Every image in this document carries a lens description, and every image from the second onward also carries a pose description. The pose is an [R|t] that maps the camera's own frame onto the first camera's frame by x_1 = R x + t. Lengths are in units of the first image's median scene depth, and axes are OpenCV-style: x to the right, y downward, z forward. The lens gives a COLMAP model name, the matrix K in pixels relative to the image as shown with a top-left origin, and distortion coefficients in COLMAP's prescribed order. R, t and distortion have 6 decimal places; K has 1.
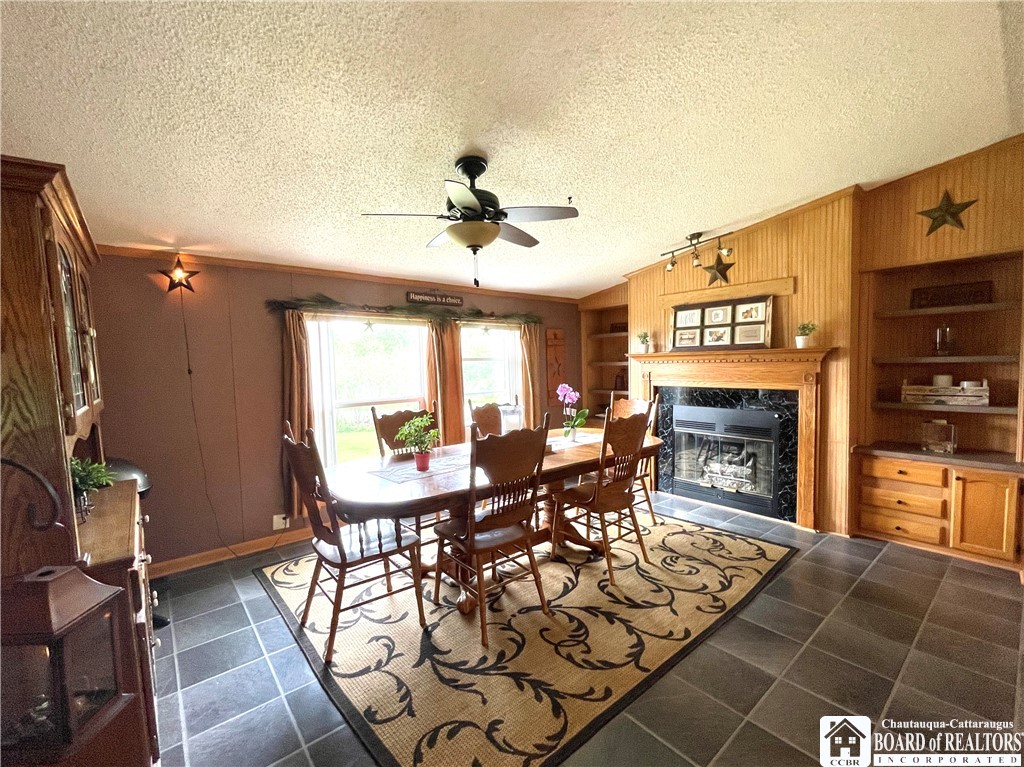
lens RADIAL K [[440.5, 0, 508.7], [0, 440.5, 381.6], [0, 0, 1]] dist [0.001671, 0.000747]
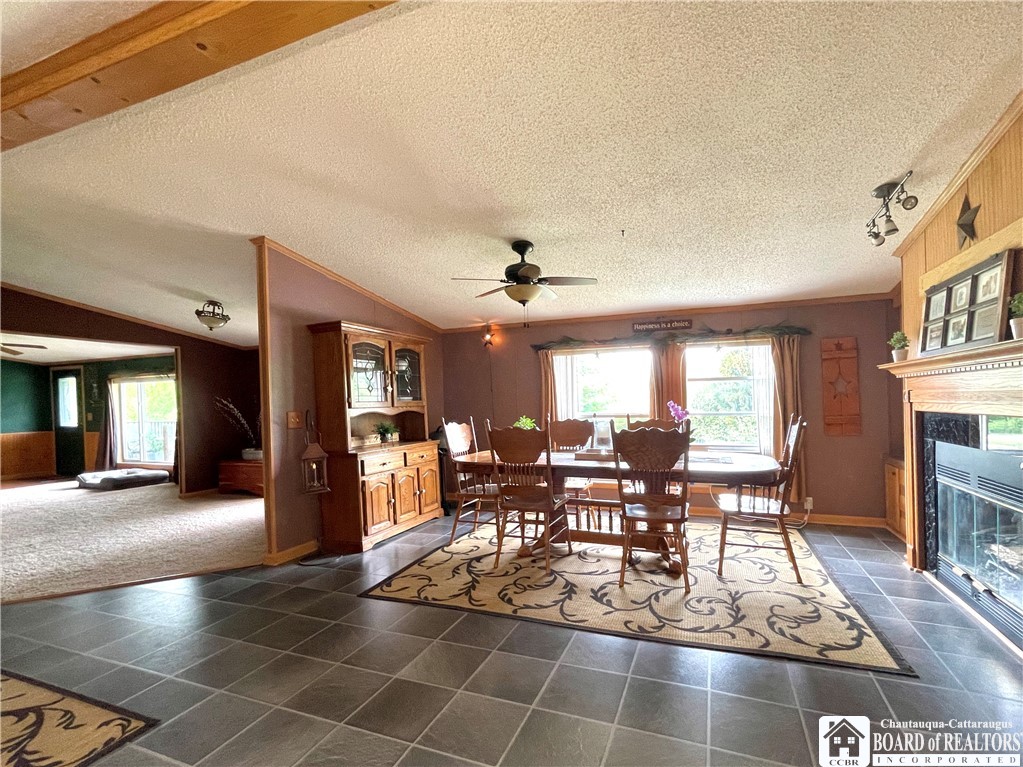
lens RADIAL K [[462.9, 0, 547.0], [0, 462.9, 402.4], [0, 0, 1]] dist [0.001625, 0.000323]
pose [[0.506209, 0.014196, -0.862294, 0.995562], [-0.026755, 0.999642, 0.000751, 0.017635], [0.861996, 0.022690, 0.506408, 0.240579]]
